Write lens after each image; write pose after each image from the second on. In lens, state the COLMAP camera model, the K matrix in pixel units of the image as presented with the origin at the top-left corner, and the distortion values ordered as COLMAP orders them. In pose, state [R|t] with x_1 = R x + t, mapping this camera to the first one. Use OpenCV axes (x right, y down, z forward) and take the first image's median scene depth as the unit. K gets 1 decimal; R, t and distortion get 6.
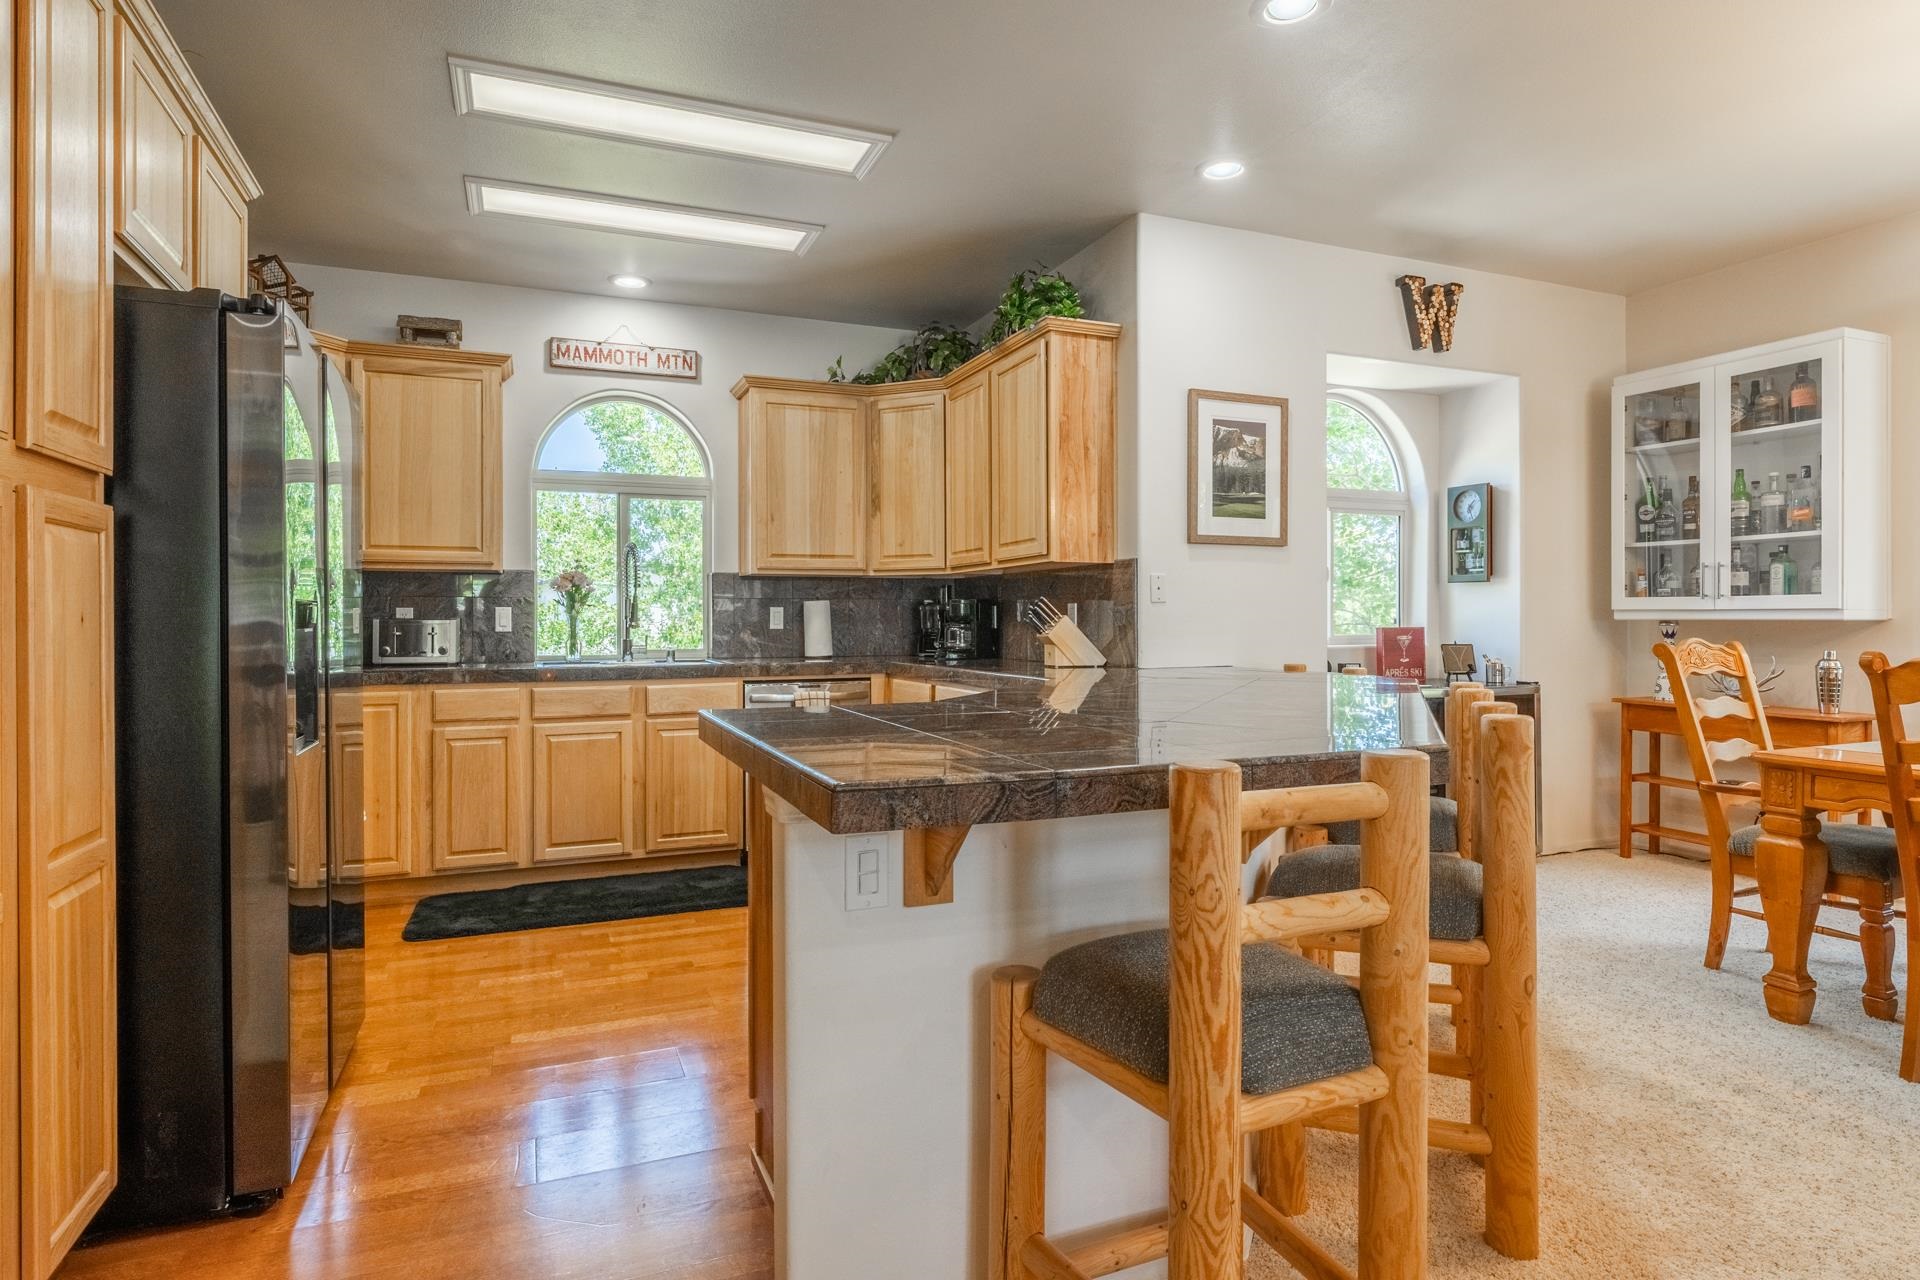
lens RADIAL K [[1019.6, 0, 947.5], [0, 1019.6, 616.7], [0, 0, 1]] dist [-0.002381, -0.001205]
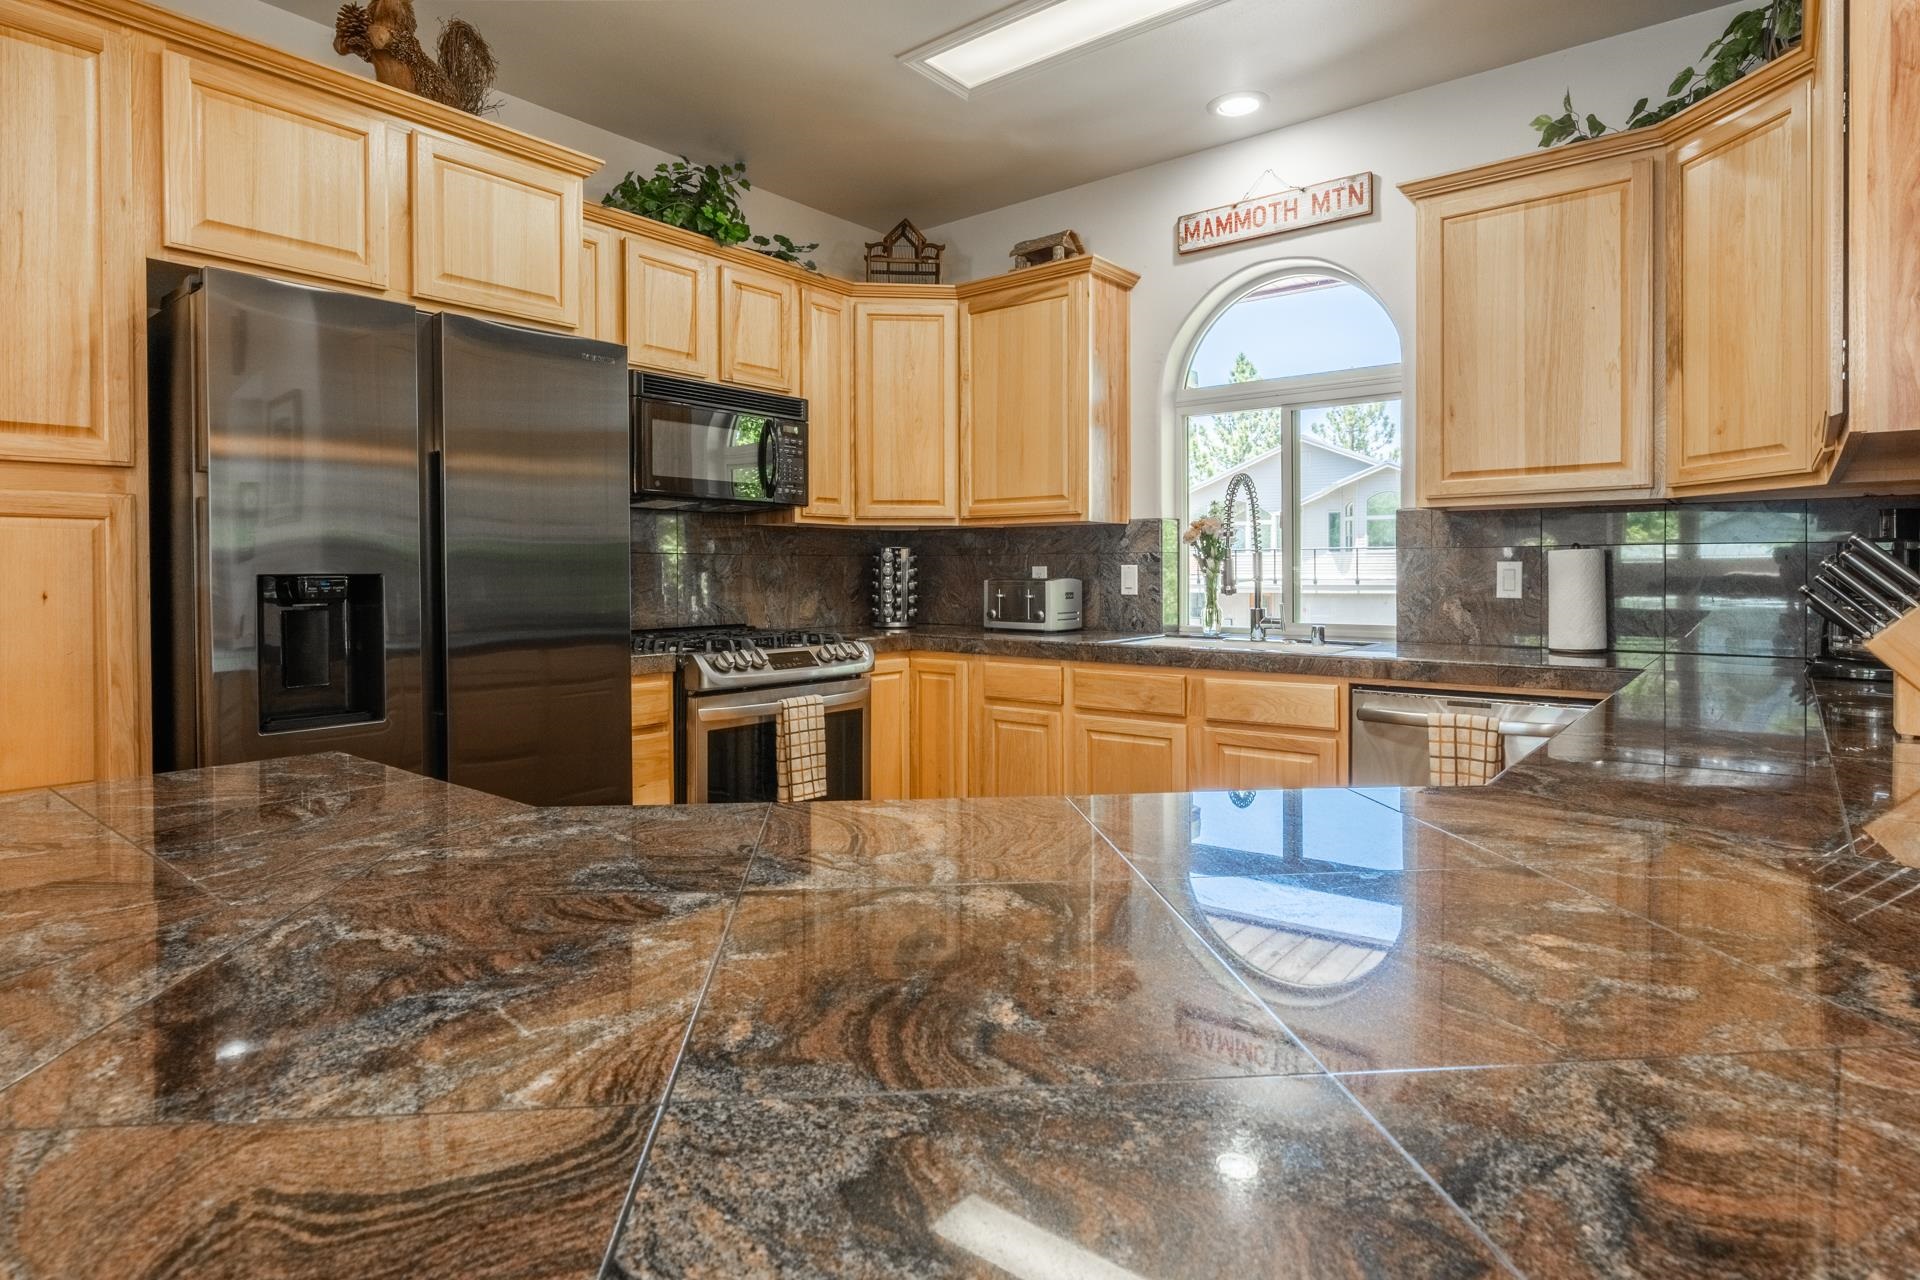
lens RADIAL K [[1019.6, 0, 943.2], [0, 1019.6, 585.3], [0, 0, 1]] dist [-0.002381, -0.001205]
pose [[0.477567, 0.013707, -0.878488, 0.225956], [0.005158, 0.999817, 0.018404, -0.009268], [0.878580, -0.013320, 0.477409, 0.498469]]
